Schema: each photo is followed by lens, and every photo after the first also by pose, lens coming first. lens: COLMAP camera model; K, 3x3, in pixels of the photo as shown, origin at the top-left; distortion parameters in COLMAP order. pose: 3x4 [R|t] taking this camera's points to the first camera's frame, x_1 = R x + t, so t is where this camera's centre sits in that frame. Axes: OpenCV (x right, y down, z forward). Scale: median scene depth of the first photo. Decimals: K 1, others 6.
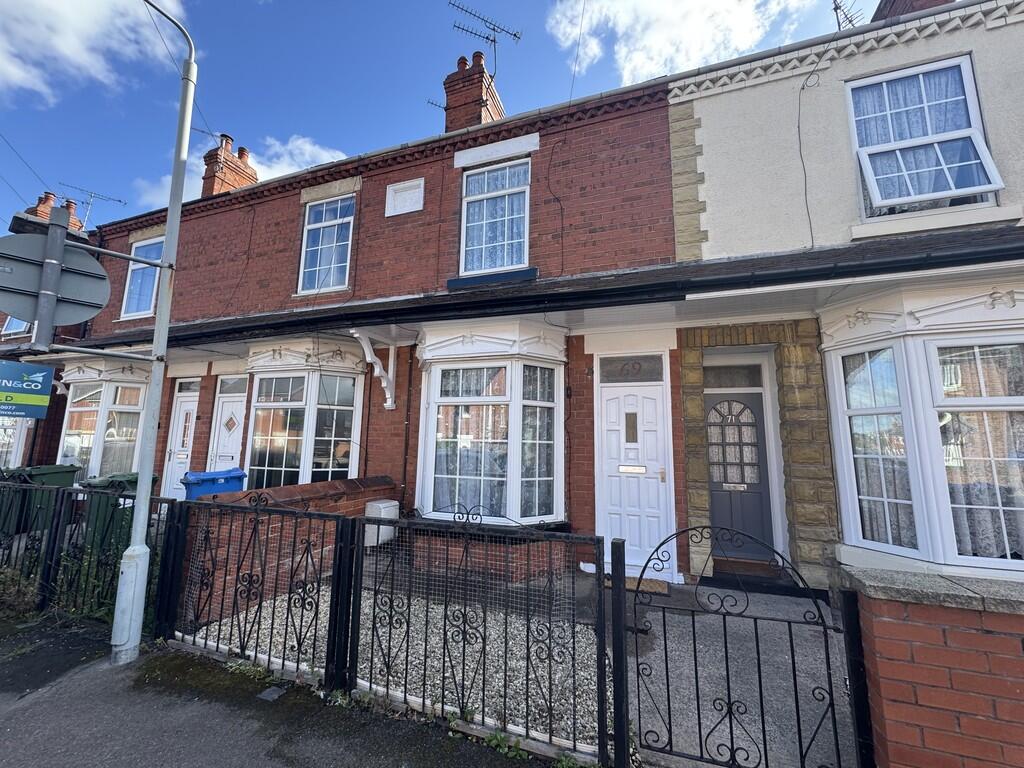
lens RADIAL K [[408.3, 0, 512.3], [0, 408.3, 382.1], [0, 0, 1]] dist [-0.002587, -0.000178]
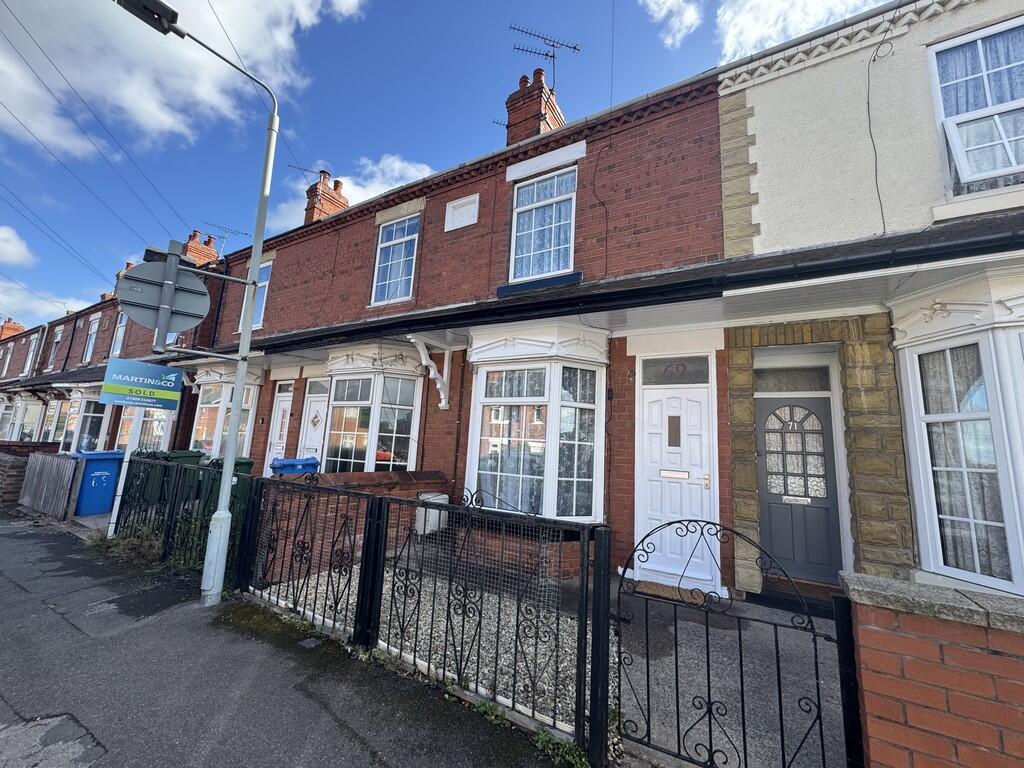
lens RADIAL K [[408.3, 0, 512.3], [0, 408.3, 382.1], [0, 0, 1]] dist [-0.002587, -0.000178]
pose [[0.980793, 0.005453, -0.194974, 0.101900], [-0.009799, 0.999724, -0.021334, 0.019440], [0.194804, 0.022835, 0.980576, -0.024562]]
